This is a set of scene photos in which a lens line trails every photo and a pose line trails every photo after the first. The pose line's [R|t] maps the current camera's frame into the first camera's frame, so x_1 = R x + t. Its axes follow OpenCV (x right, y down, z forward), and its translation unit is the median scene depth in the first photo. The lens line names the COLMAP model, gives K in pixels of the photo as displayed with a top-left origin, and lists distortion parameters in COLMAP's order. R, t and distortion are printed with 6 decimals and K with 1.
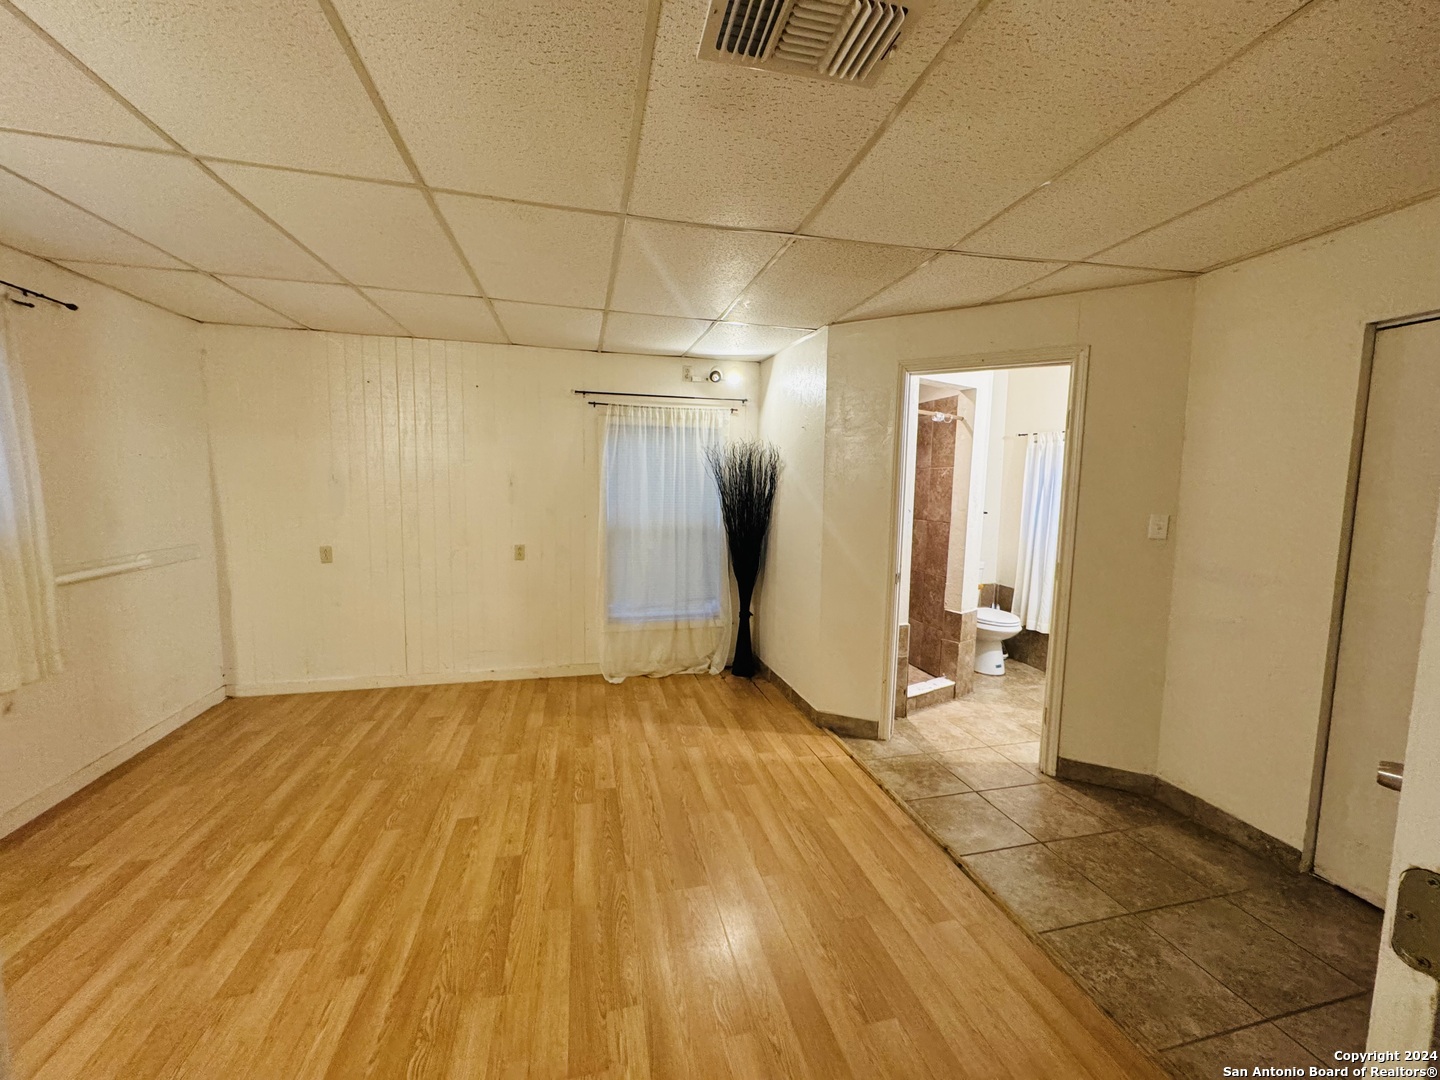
lens RADIAL K [[575.6, 0, 722.8], [0, 575.6, 540.4], [0, 0, 1]] dist [-0.003728, 0.001118]
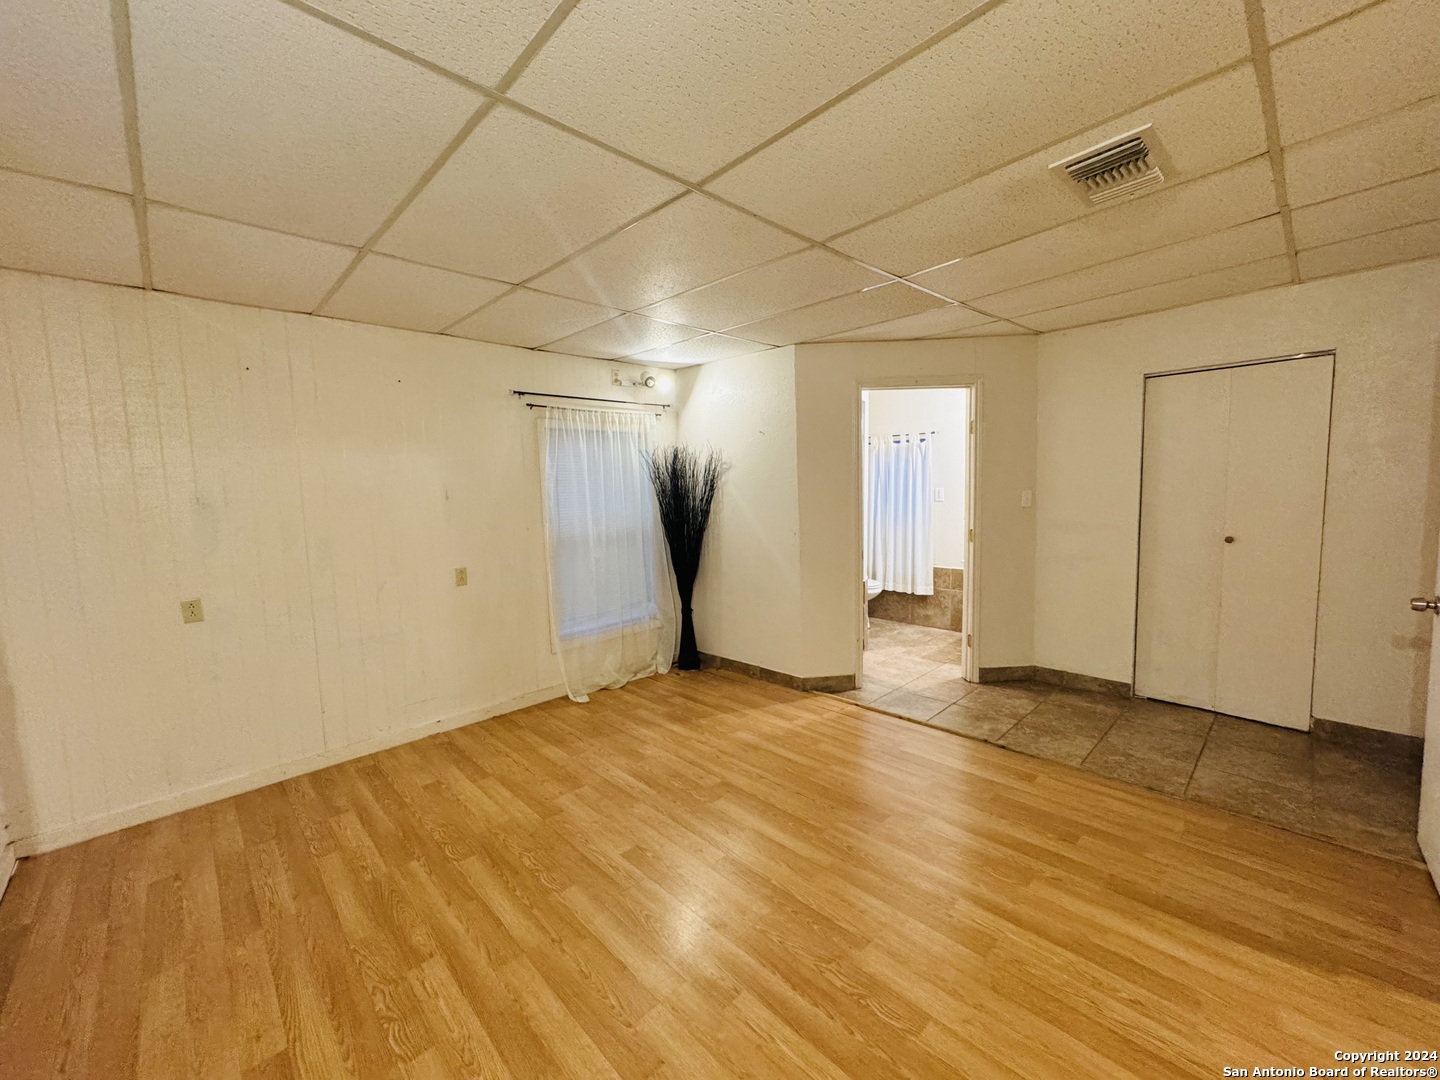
lens RADIAL K [[575.6, 0, 720.7], [0, 575.6, 541.2], [0, 0, 1]] dist [-0.003728, 0.001118]
pose [[0.863987, -0.091481, 0.495134, -0.476190], [0.094351, 0.995353, 0.019262, -0.012717], [-0.494596, 0.030074, 0.868603, 0.066036]]
